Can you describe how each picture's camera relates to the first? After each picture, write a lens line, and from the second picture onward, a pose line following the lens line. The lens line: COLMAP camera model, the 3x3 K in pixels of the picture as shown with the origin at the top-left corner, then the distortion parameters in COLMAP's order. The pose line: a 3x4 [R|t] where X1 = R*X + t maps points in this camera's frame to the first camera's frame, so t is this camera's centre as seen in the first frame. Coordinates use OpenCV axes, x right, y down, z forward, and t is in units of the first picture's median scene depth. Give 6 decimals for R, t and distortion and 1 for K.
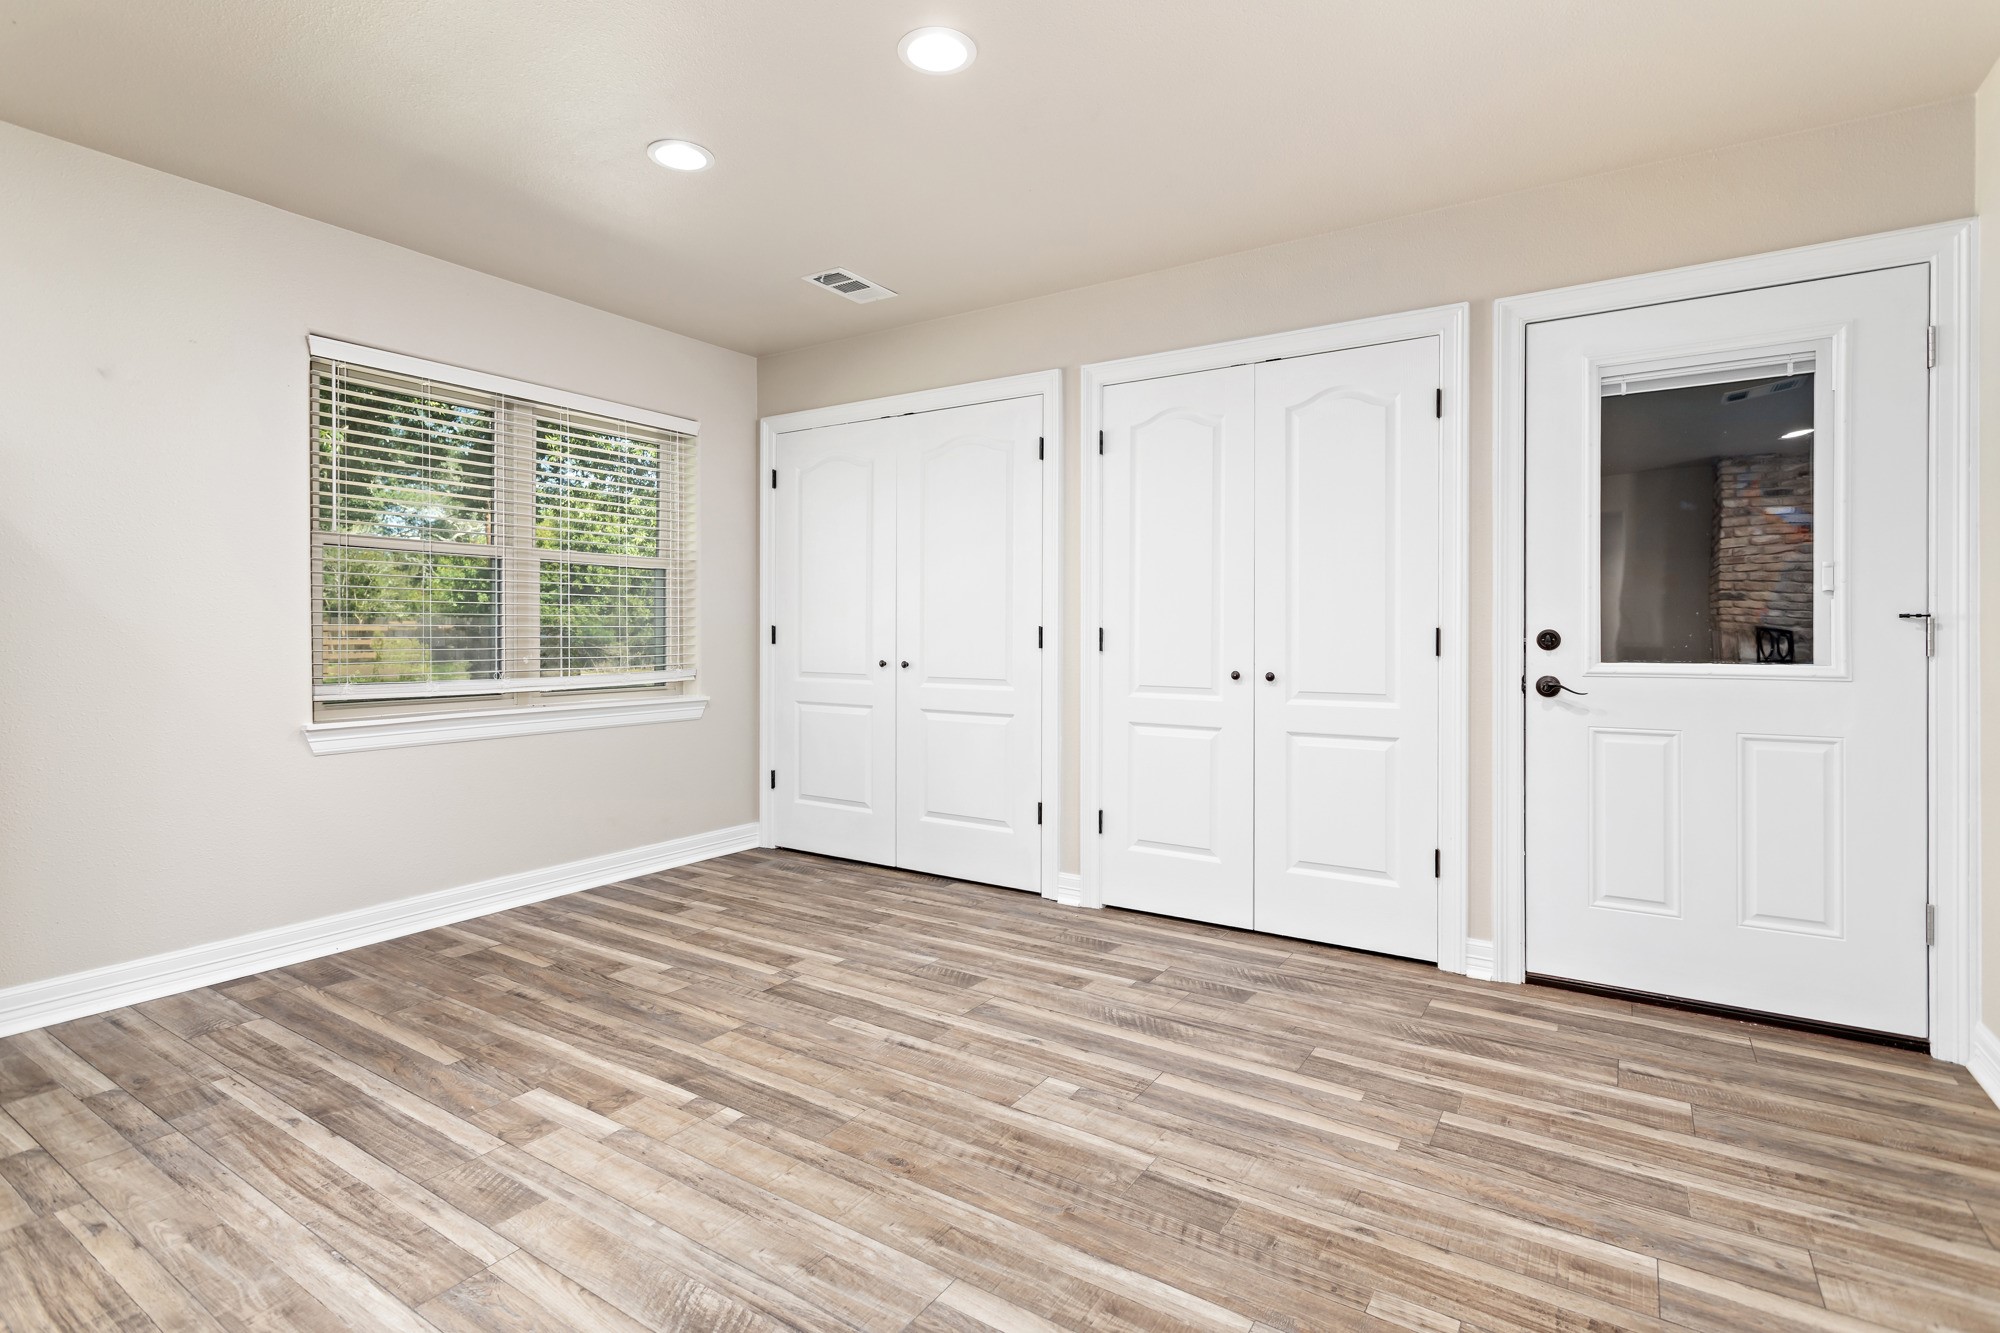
lens RADIAL K [[982.5, 0, 954.7], [0, 982.5, 632.2], [0, 0, 1]] dist [0.095908, -0.000280]
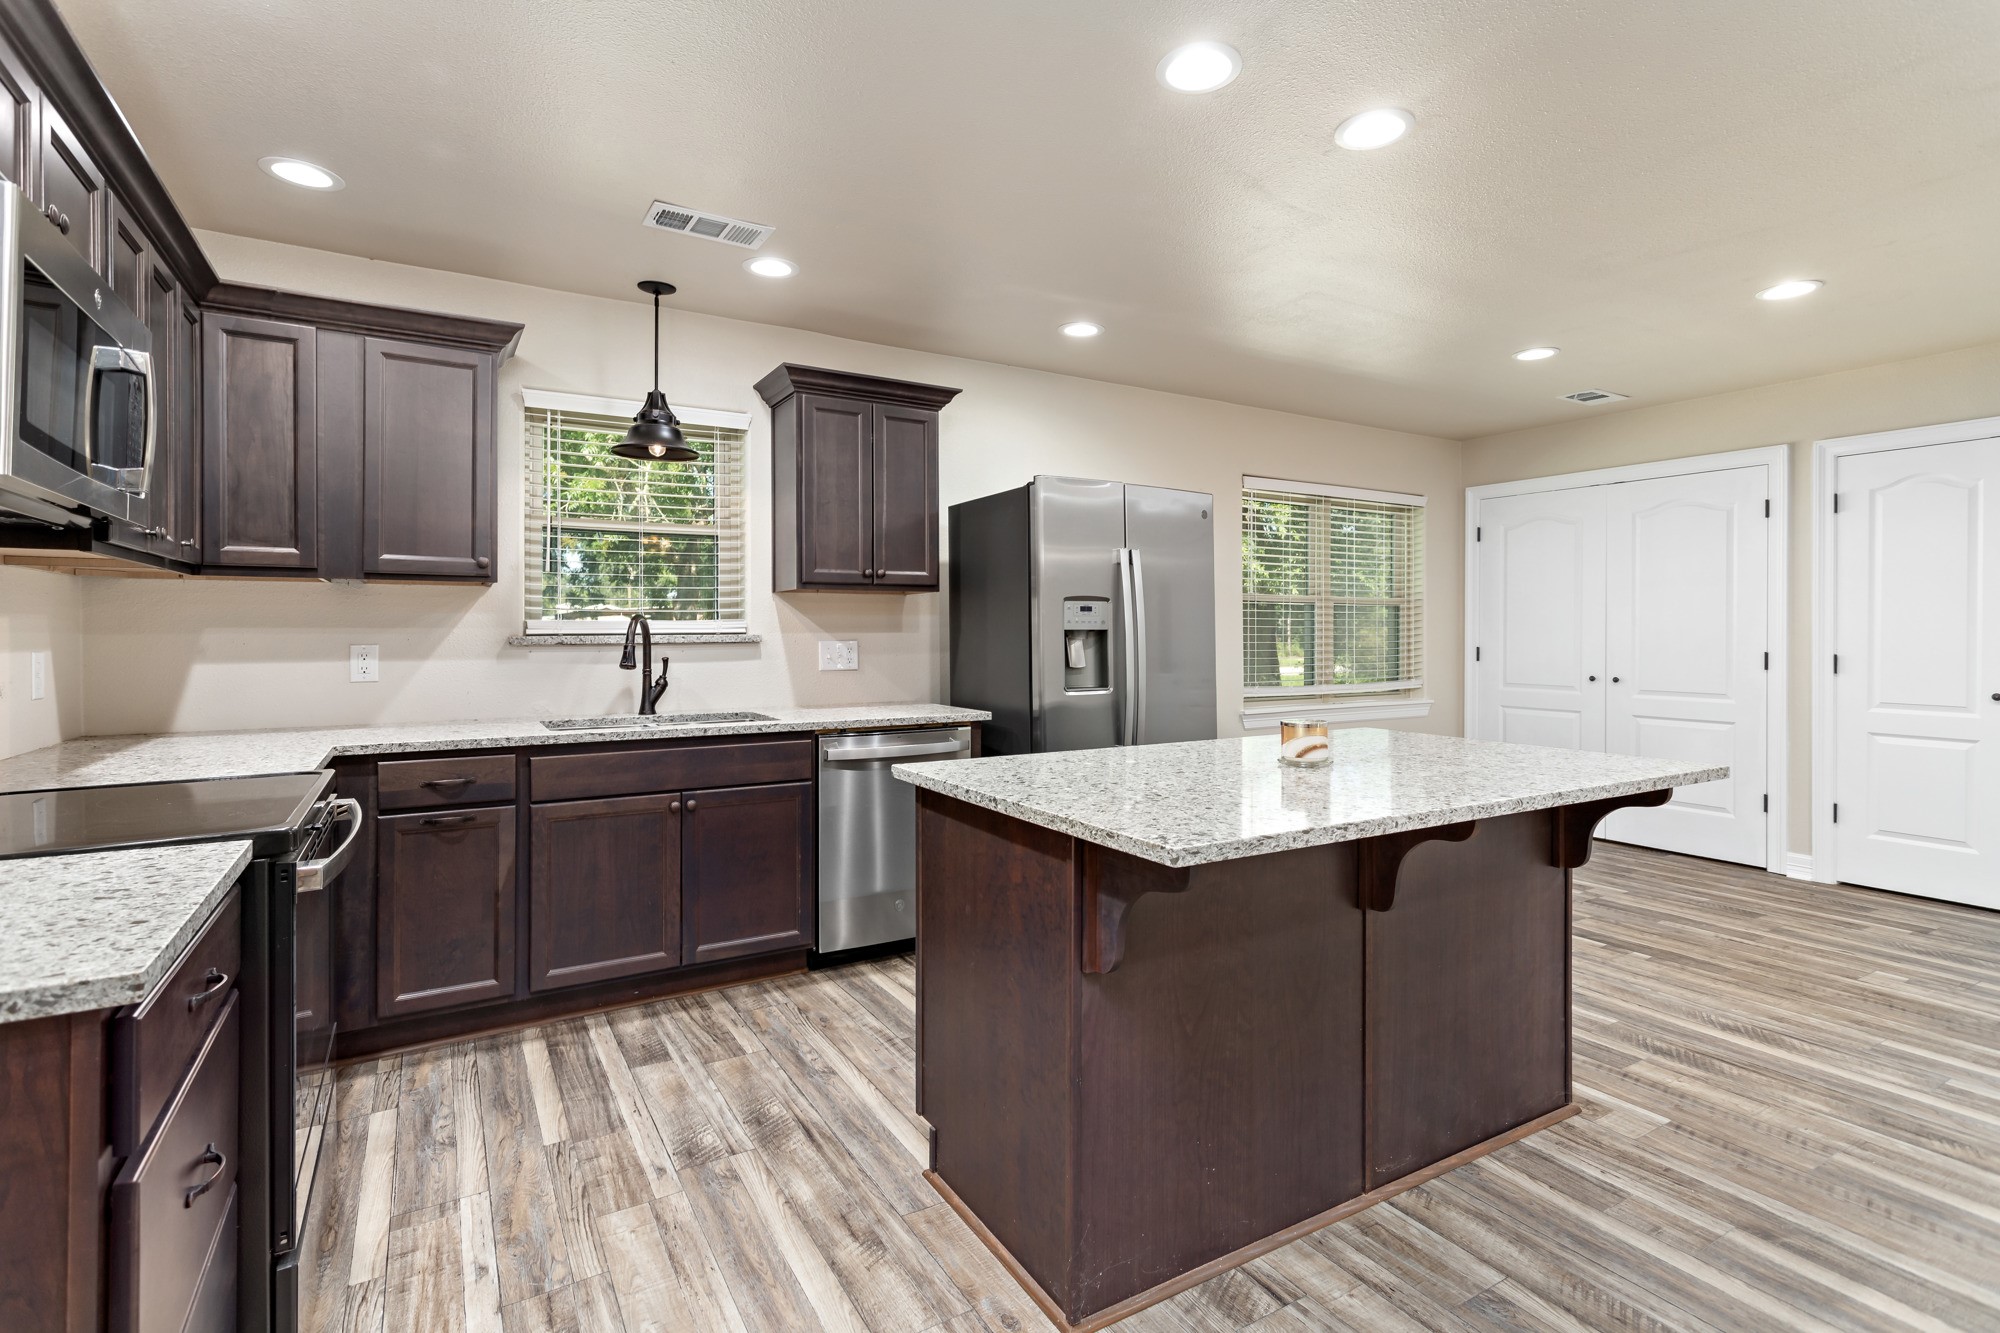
lens RADIAL K [[945.0, 0, 996.4], [0, 945.0, 637.8], [0, 0, 1]] dist [0.002558, -0.000398]
pose [[0.915389, -0.000062, -0.402570, -0.470877], [0.001539, 0.999993, 0.003346, -0.043562], [0.402567, -0.003682, 0.915383, -0.704599]]
